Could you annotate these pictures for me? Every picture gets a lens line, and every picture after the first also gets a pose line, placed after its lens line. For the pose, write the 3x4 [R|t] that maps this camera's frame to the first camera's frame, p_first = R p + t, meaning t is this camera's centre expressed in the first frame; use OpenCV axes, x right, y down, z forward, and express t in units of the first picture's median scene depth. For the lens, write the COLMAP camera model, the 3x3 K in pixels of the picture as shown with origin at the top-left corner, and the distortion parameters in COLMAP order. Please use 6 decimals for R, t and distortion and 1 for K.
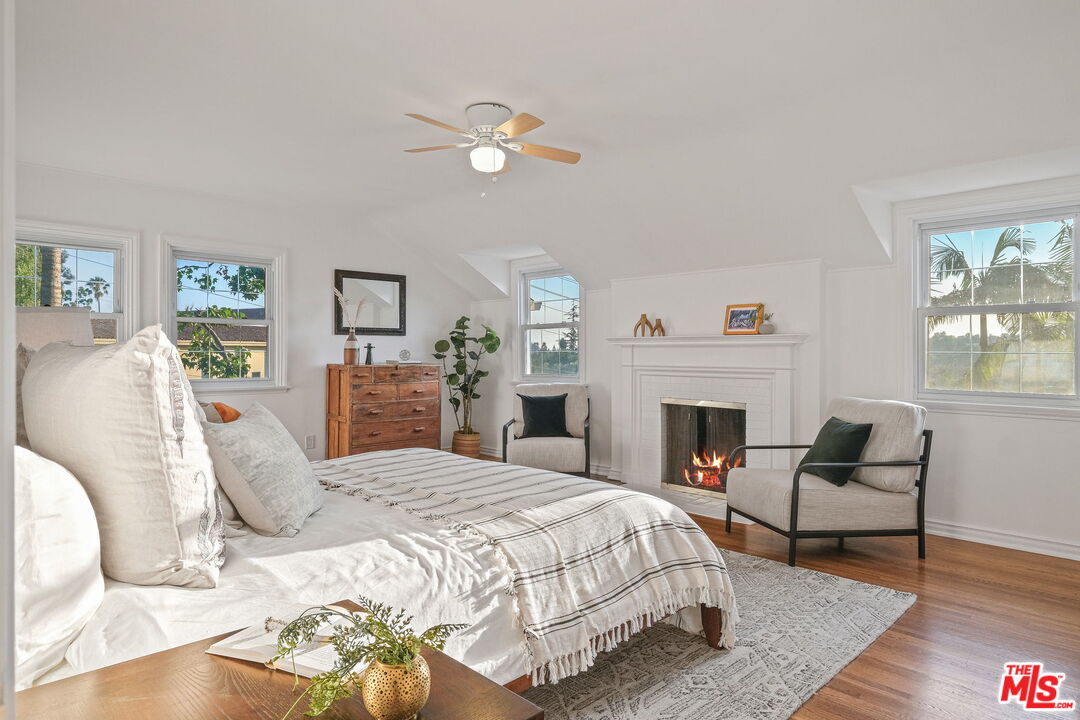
lens RADIAL K [[627.7, 0, 555.1], [0, 627.7, 350.0], [0, 0, 1]] dist [0.001220, -0.000471]
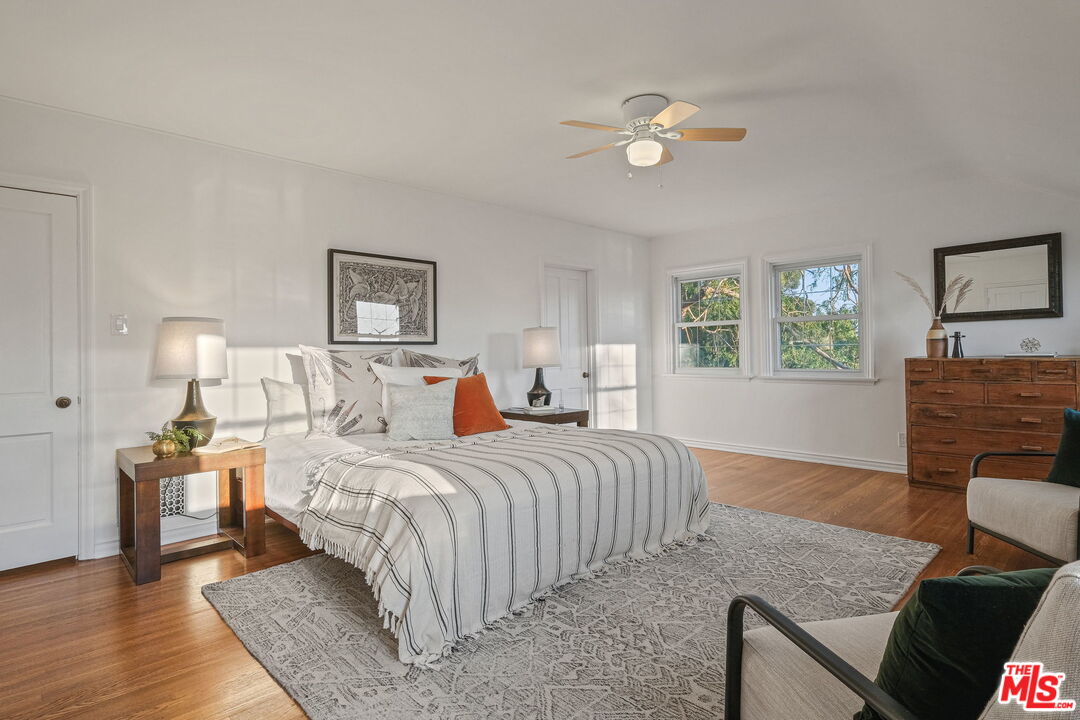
lens RADIAL K [[542.8, 0, 541.4], [0, 542.8, 351.8], [0, 0, 1]] dist [0.002070, -0.000165]
pose [[0.001909, -0.005330, -0.999984, 0.420174], [0.021261, 0.999760, -0.005288, 0.007802], [0.999772, -0.021250, 0.002022, 0.465686]]
